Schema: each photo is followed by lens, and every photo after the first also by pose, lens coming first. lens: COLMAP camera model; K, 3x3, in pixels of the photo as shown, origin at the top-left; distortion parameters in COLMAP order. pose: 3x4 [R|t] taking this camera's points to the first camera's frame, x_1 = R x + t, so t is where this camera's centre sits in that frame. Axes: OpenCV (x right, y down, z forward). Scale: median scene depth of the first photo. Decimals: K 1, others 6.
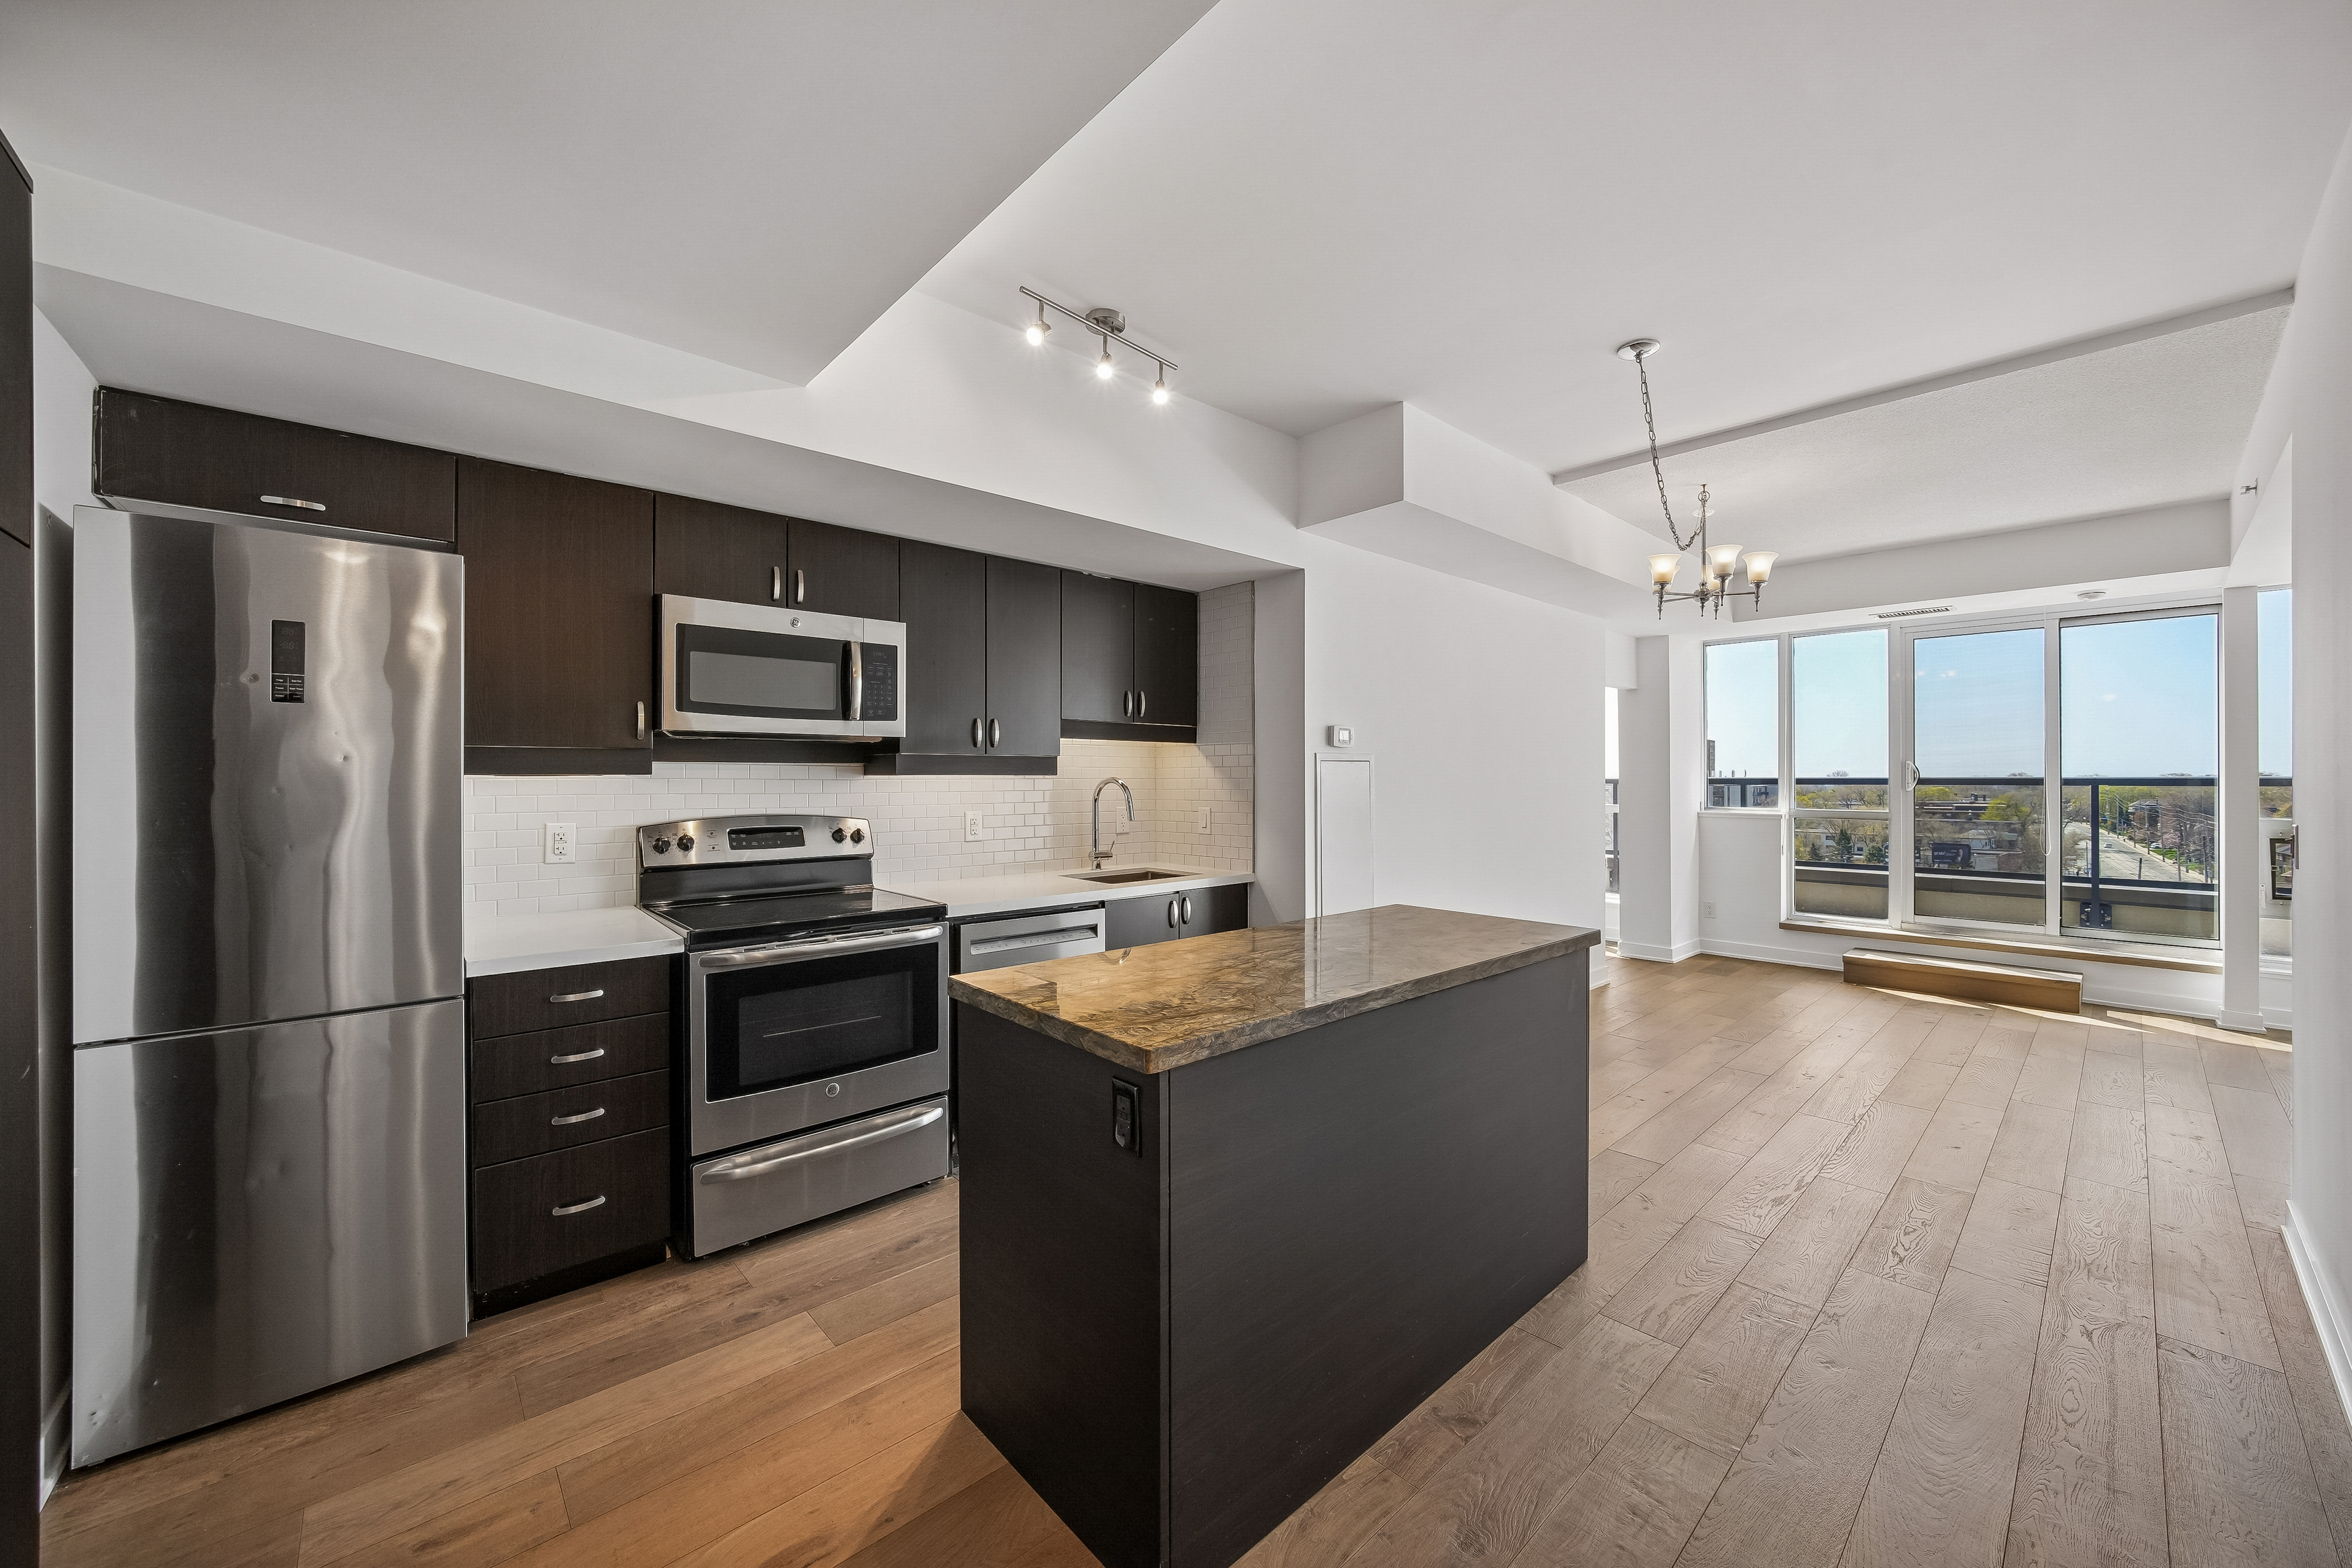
lens RADIAL K [[907.8, 0, 1186.2], [0, 907.8, 772.2], [0, 0, 1]] dist [-0.006671, 0.000553]
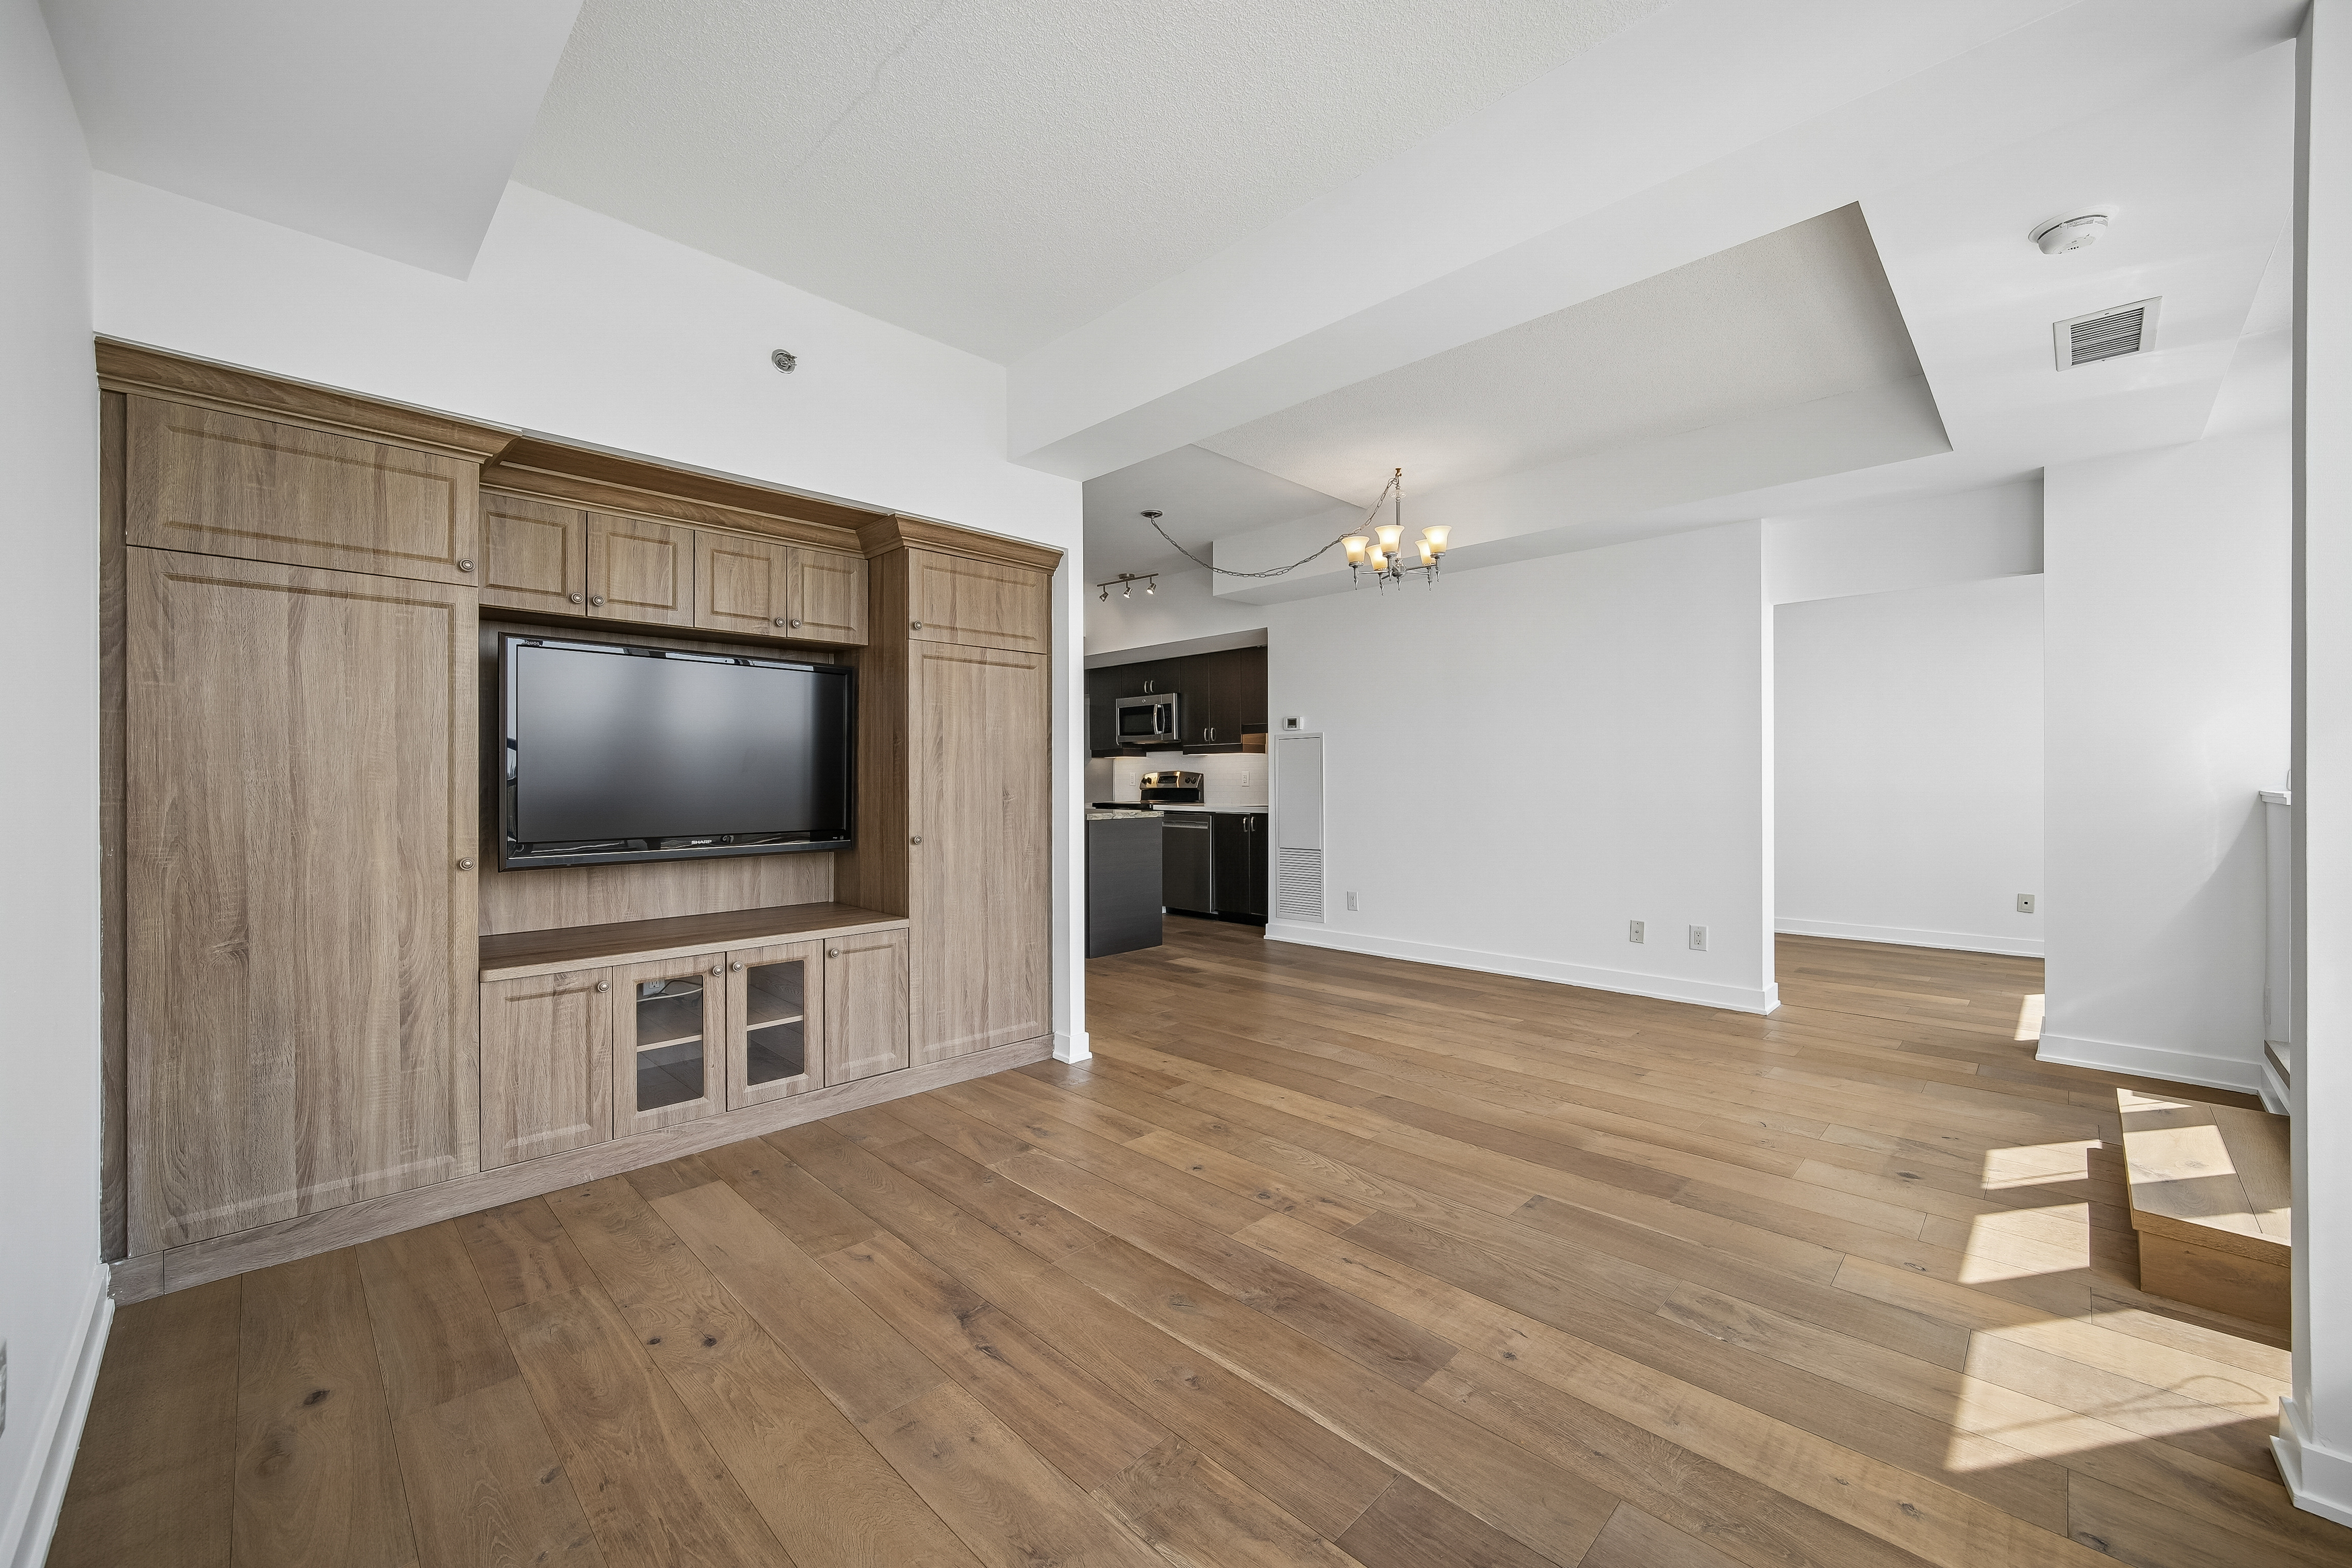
lens RADIAL K [[915.0, 0, 1167.8], [0, 915.0, 779.9], [0, 0, 1]] dist [-0.009814, 0.002180]
pose [[0.028173, 0.000945, -0.999603, 1.085878], [0.008274, 0.999965, 0.001179, 0.034181], [0.999569, -0.008304, 0.028164, 0.453869]]
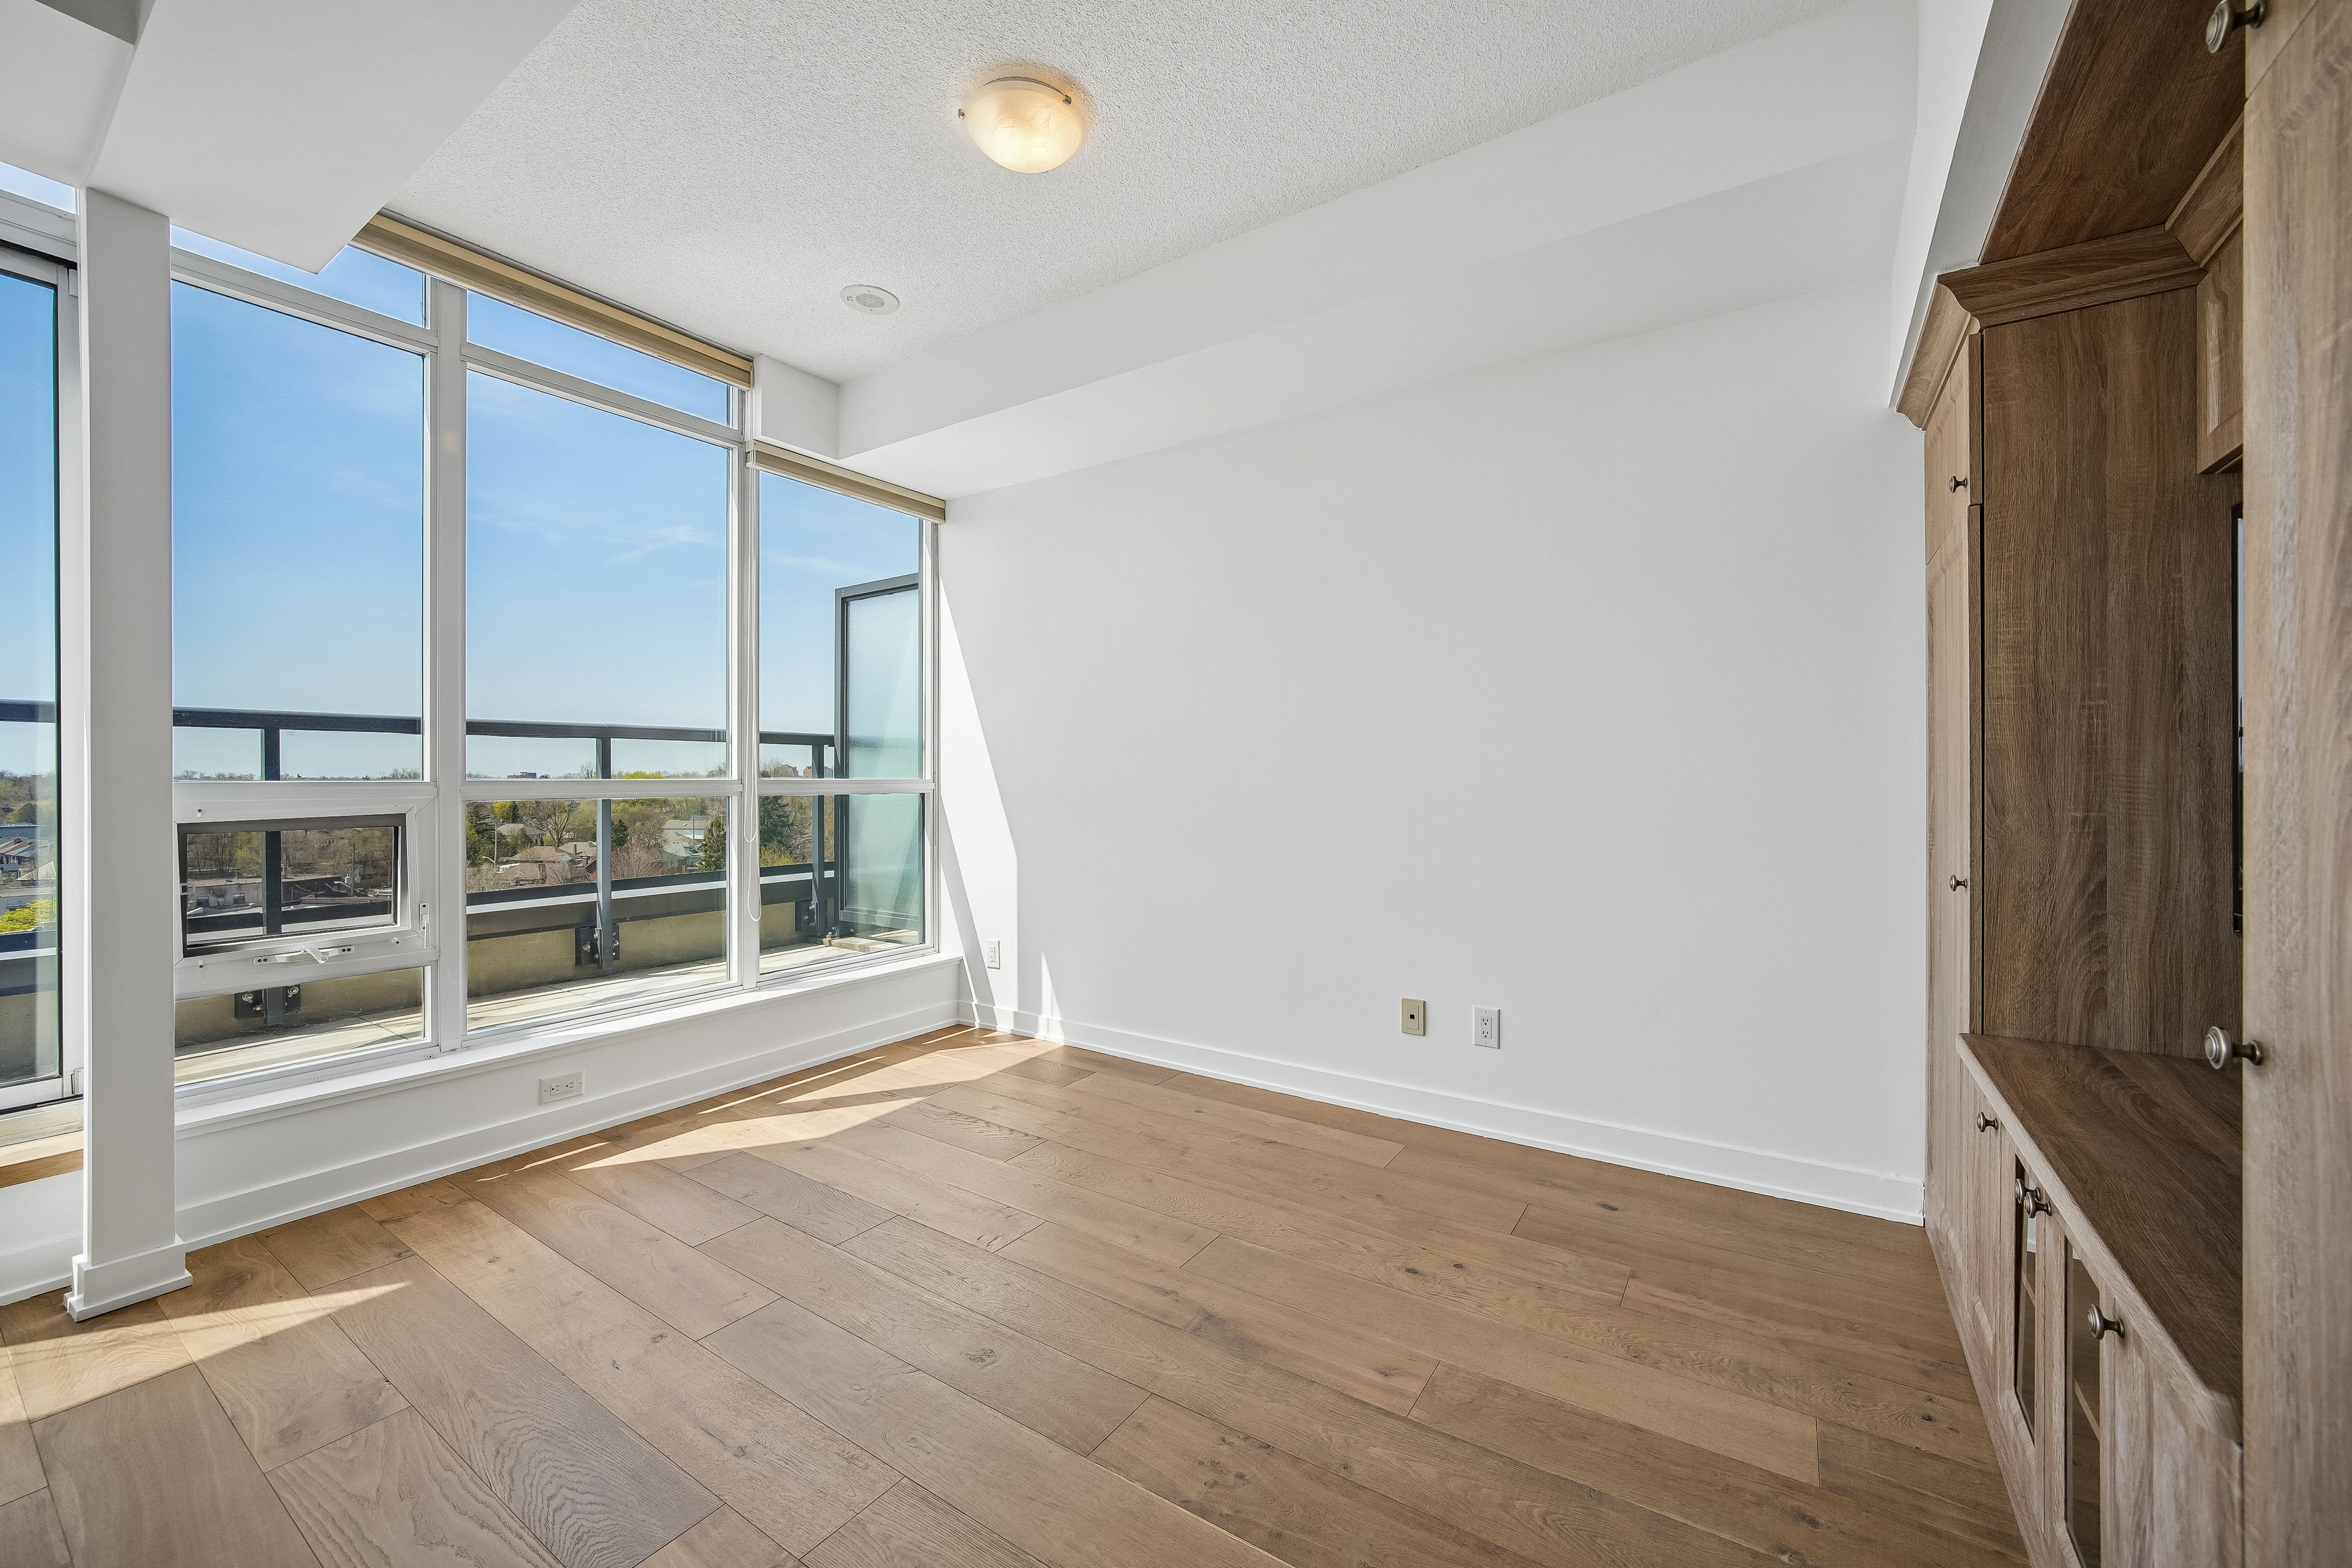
lens RADIAL K [[915.0, 0, 1165.0], [0, 915.0, 785.3], [0, 0, 1]] dist [-0.009814, 0.002180]
pose [[-0.215755, -0.007758, 0.976417, 0.499082], [-0.005759, 0.999961, 0.006672, 0.036998], [-0.976431, -0.004183, -0.215791, 0.472023]]
